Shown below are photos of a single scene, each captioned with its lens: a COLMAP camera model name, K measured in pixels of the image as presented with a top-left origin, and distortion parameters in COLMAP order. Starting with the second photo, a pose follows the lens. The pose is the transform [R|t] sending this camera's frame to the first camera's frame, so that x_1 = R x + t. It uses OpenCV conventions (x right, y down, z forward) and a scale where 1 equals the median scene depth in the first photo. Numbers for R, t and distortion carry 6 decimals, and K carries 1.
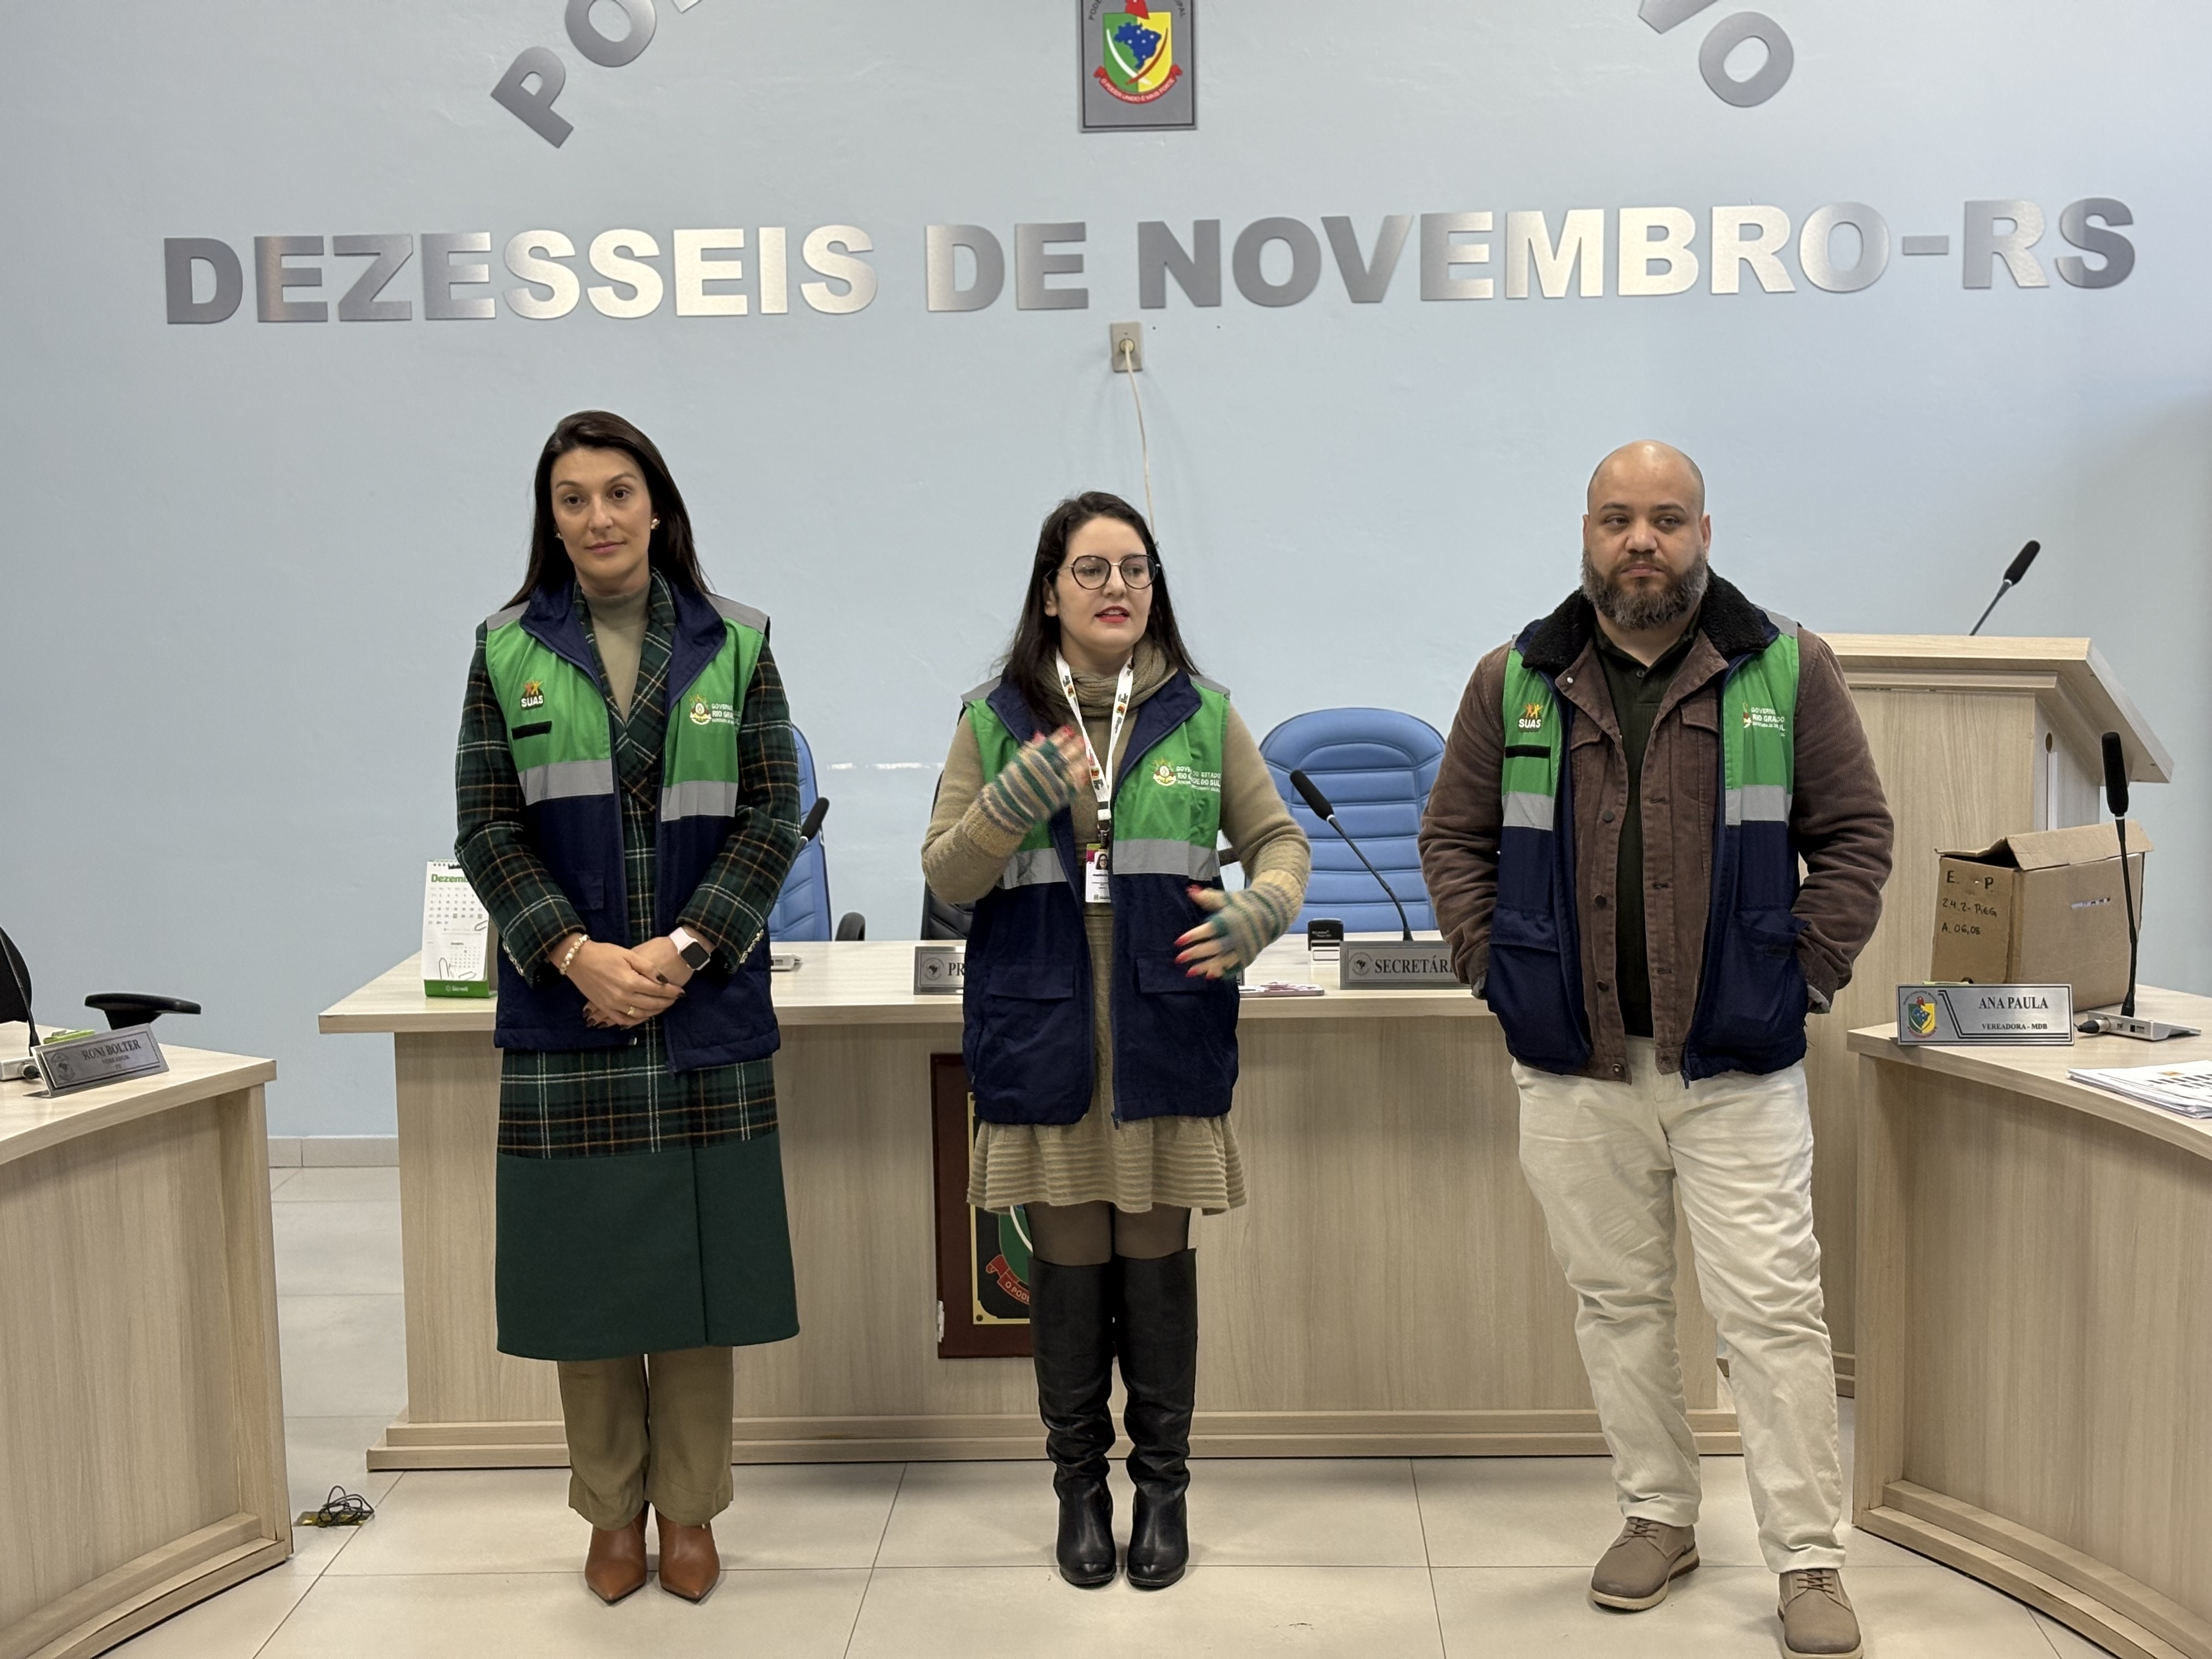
lens RADIAL K [[3368.2, 0, 1105.9], [0, 3368.2, 825.4], [0, 0, 1]] dist [0.078984, 0.000000]
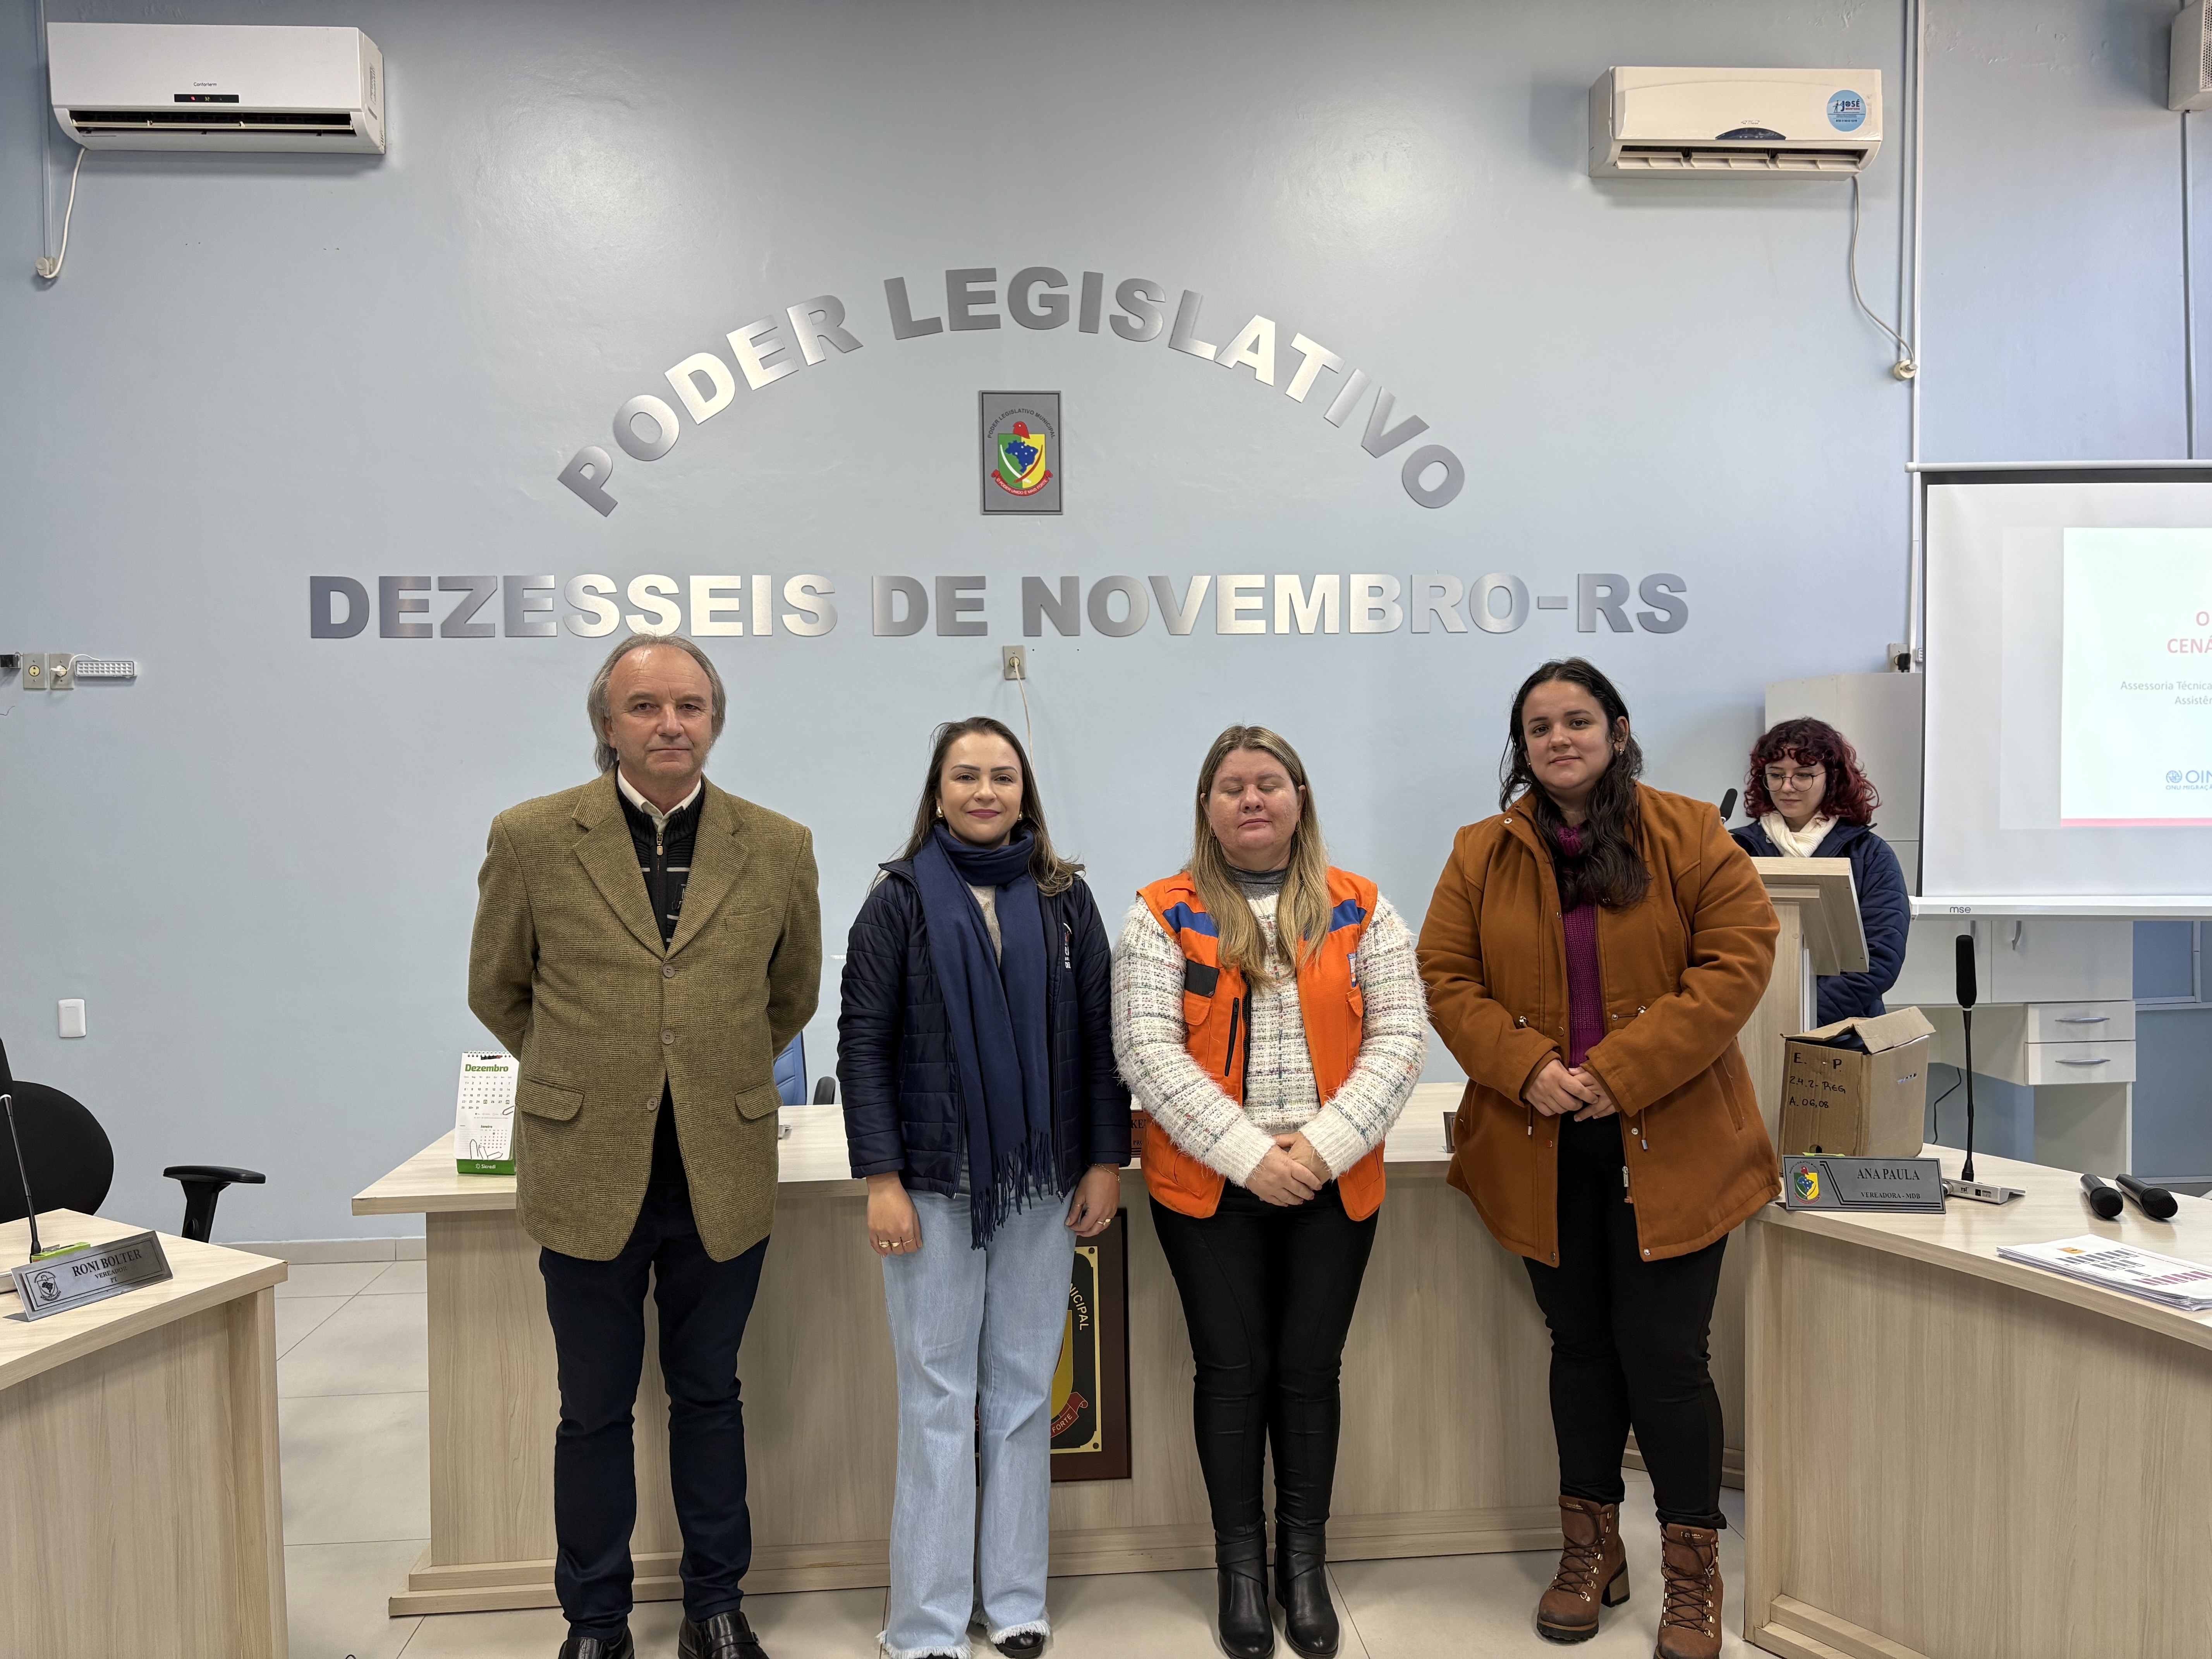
lens RADIAL K [[1668.4, 0, 1111.3], [0, 1668.4, 820.0], [0, 0, 1]] dist [0.010321, -0.011670]
pose [[0.992287, 0.003566, 0.123913, -0.040194], [0.007796, 0.995812, -0.091087, -0.010974], [-0.123719, 0.091351, 0.988104, 0.306134]]
